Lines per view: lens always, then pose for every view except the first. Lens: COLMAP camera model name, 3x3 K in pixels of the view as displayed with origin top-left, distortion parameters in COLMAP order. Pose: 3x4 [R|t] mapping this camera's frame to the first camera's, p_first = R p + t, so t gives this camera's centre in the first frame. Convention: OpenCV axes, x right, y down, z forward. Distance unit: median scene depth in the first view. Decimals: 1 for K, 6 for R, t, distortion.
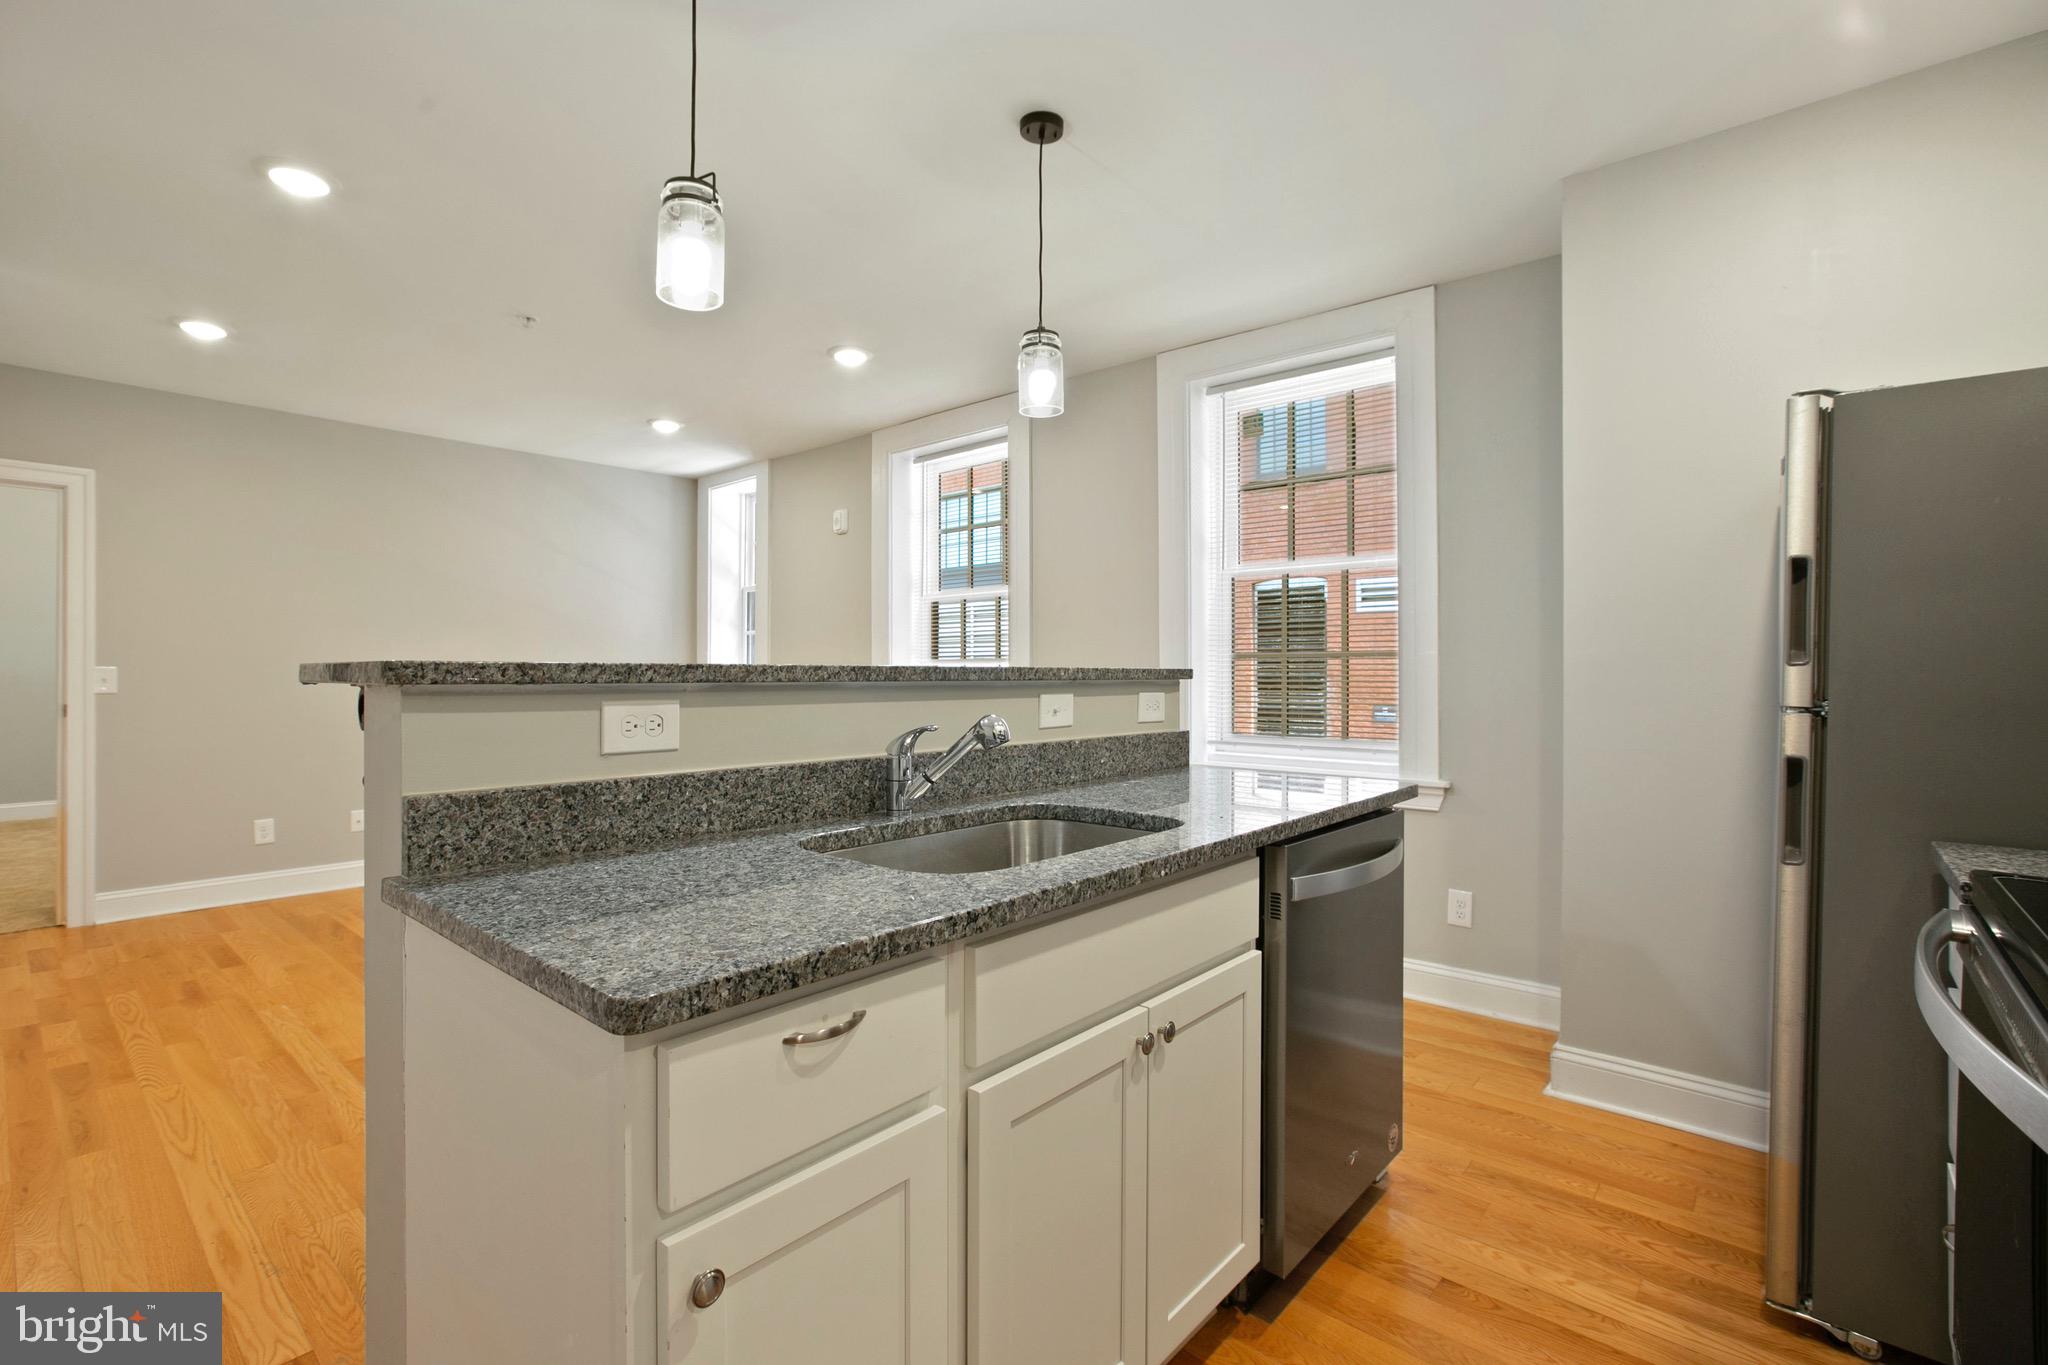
lens RADIAL K [[927.4, 0, 1021.3], [0, 927.4, 690.0], [0, 0, 1]] dist [-0.031745, 0.013330]
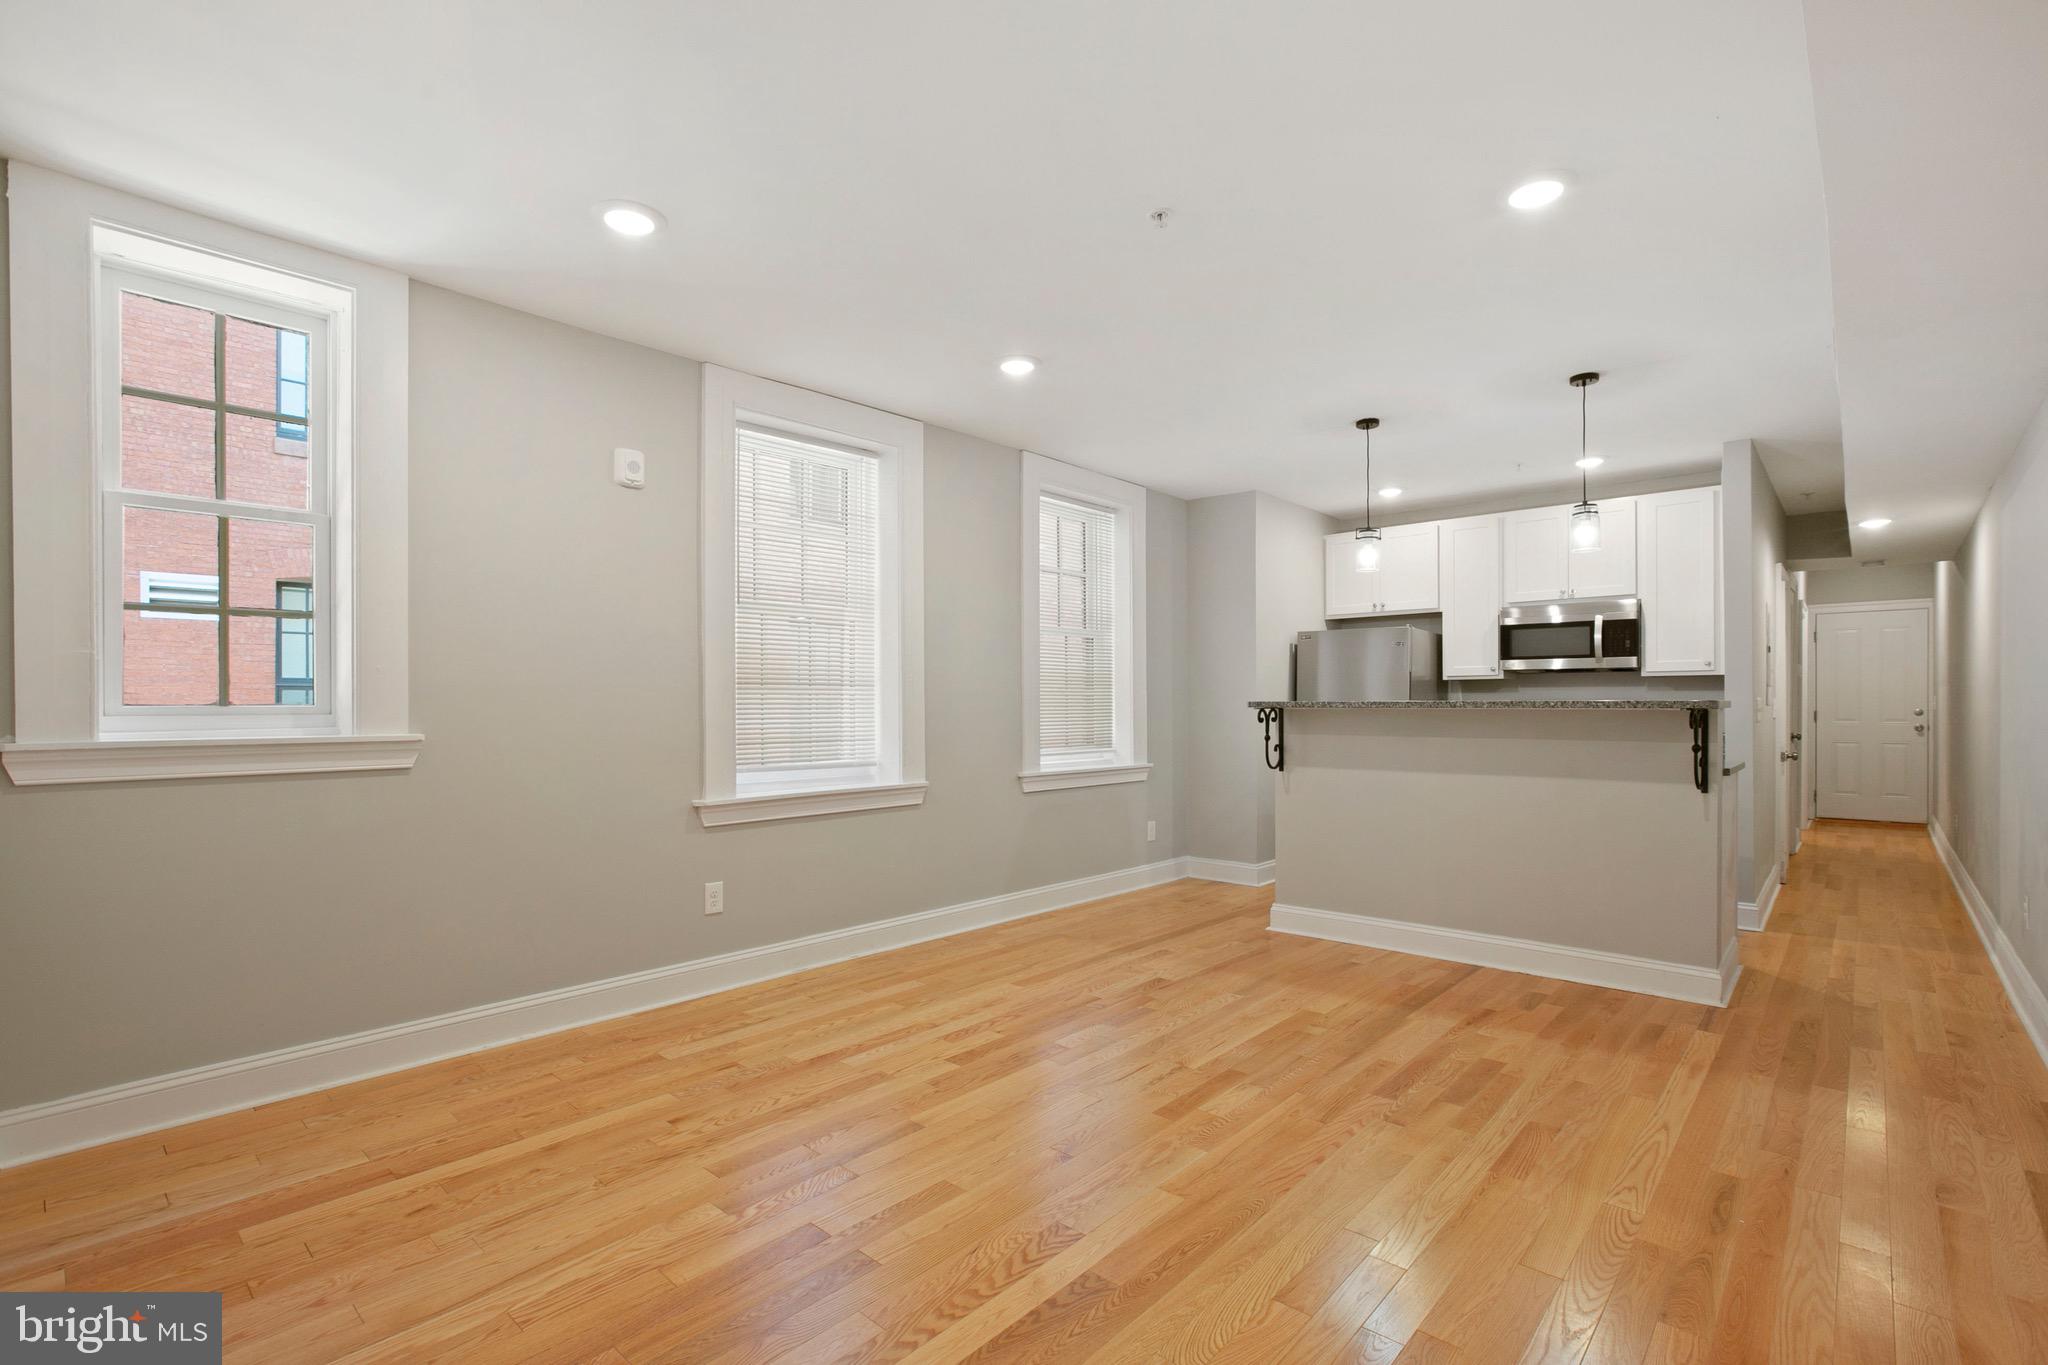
lens RADIAL K [[940.5, 0, 1029.4], [0, 940.5, 712.5], [0, 0, 1]] dist [-0.031203, -0.000207]
pose [[0.021063, -0.011893, 0.999707, -1.520930], [0.018638, 0.999760, 0.011501, -0.023061], [-0.999604, 0.018391, 0.021280, 1.292254]]
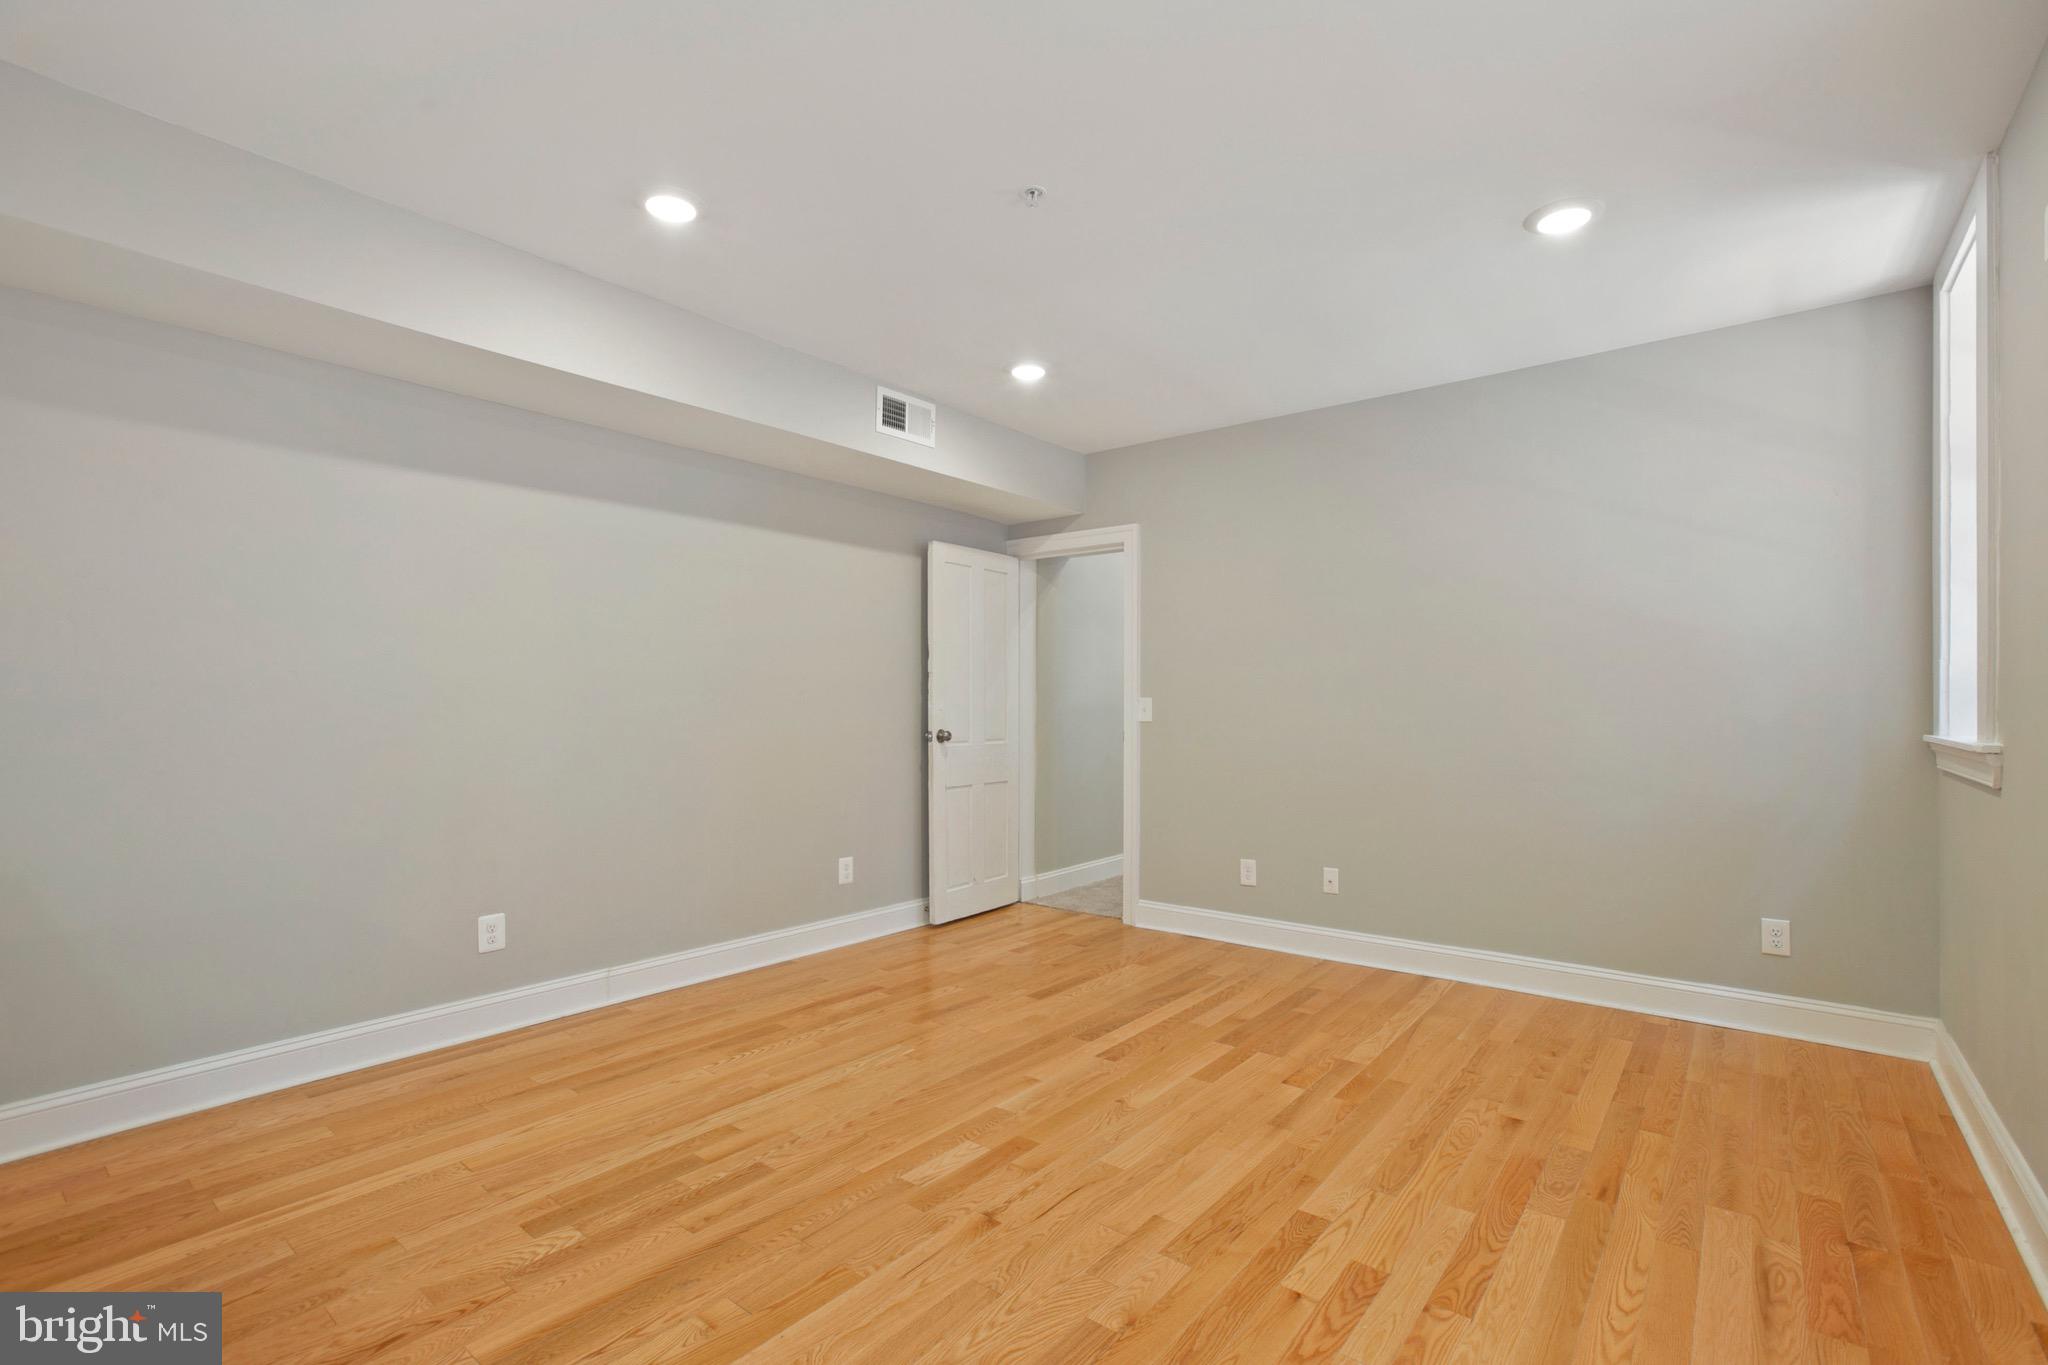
lens RADIAL K [[927.4, 0, 1021.3], [0, 927.4, 690.0], [0, 0, 1]] dist [-0.031745, 0.013330]
pose [[0.034961, -0.017747, -0.999231, 0.181901], [-0.018649, 0.999657, -0.018407, -0.016593], [0.999215, 0.019278, 0.034618, 1.149109]]
